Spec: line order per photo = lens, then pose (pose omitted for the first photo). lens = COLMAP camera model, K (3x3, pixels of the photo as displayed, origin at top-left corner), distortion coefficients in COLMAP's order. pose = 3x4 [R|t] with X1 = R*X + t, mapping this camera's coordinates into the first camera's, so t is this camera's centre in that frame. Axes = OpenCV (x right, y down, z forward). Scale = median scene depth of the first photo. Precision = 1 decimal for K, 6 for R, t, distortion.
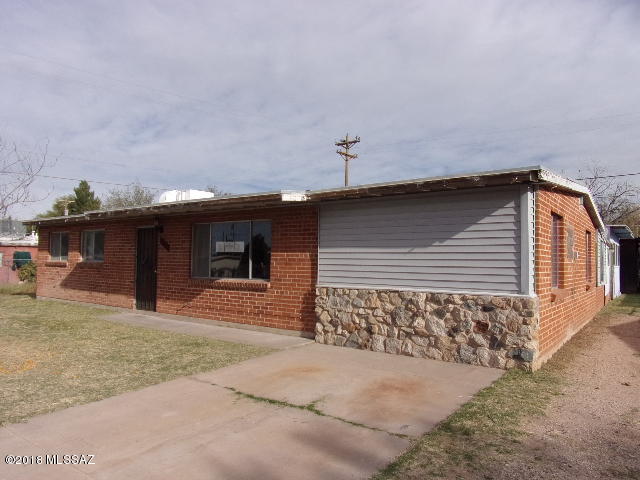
lens RADIAL K [[463.9, 0, 320.0], [0, 463.9, 240.0], [0, 0, 1]] dist [-0.061716, 0.043516]
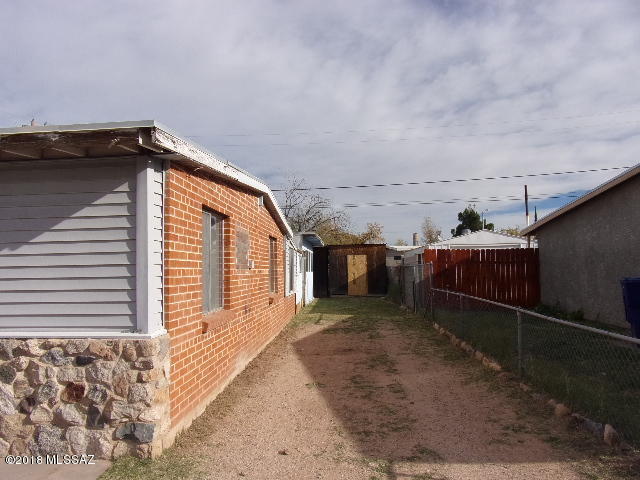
lens RADIAL K [[463.9, 0, 320.0], [0, 463.9, 240.0], [0, 0, 1]] dist [-0.061716, 0.043516]
pose [[0.835409, 0.006316, 0.549592, 0.288473], [0.004257, 0.999830, -0.017962, 0.005507], [-0.549612, 0.017345, 0.835240, 0.329406]]
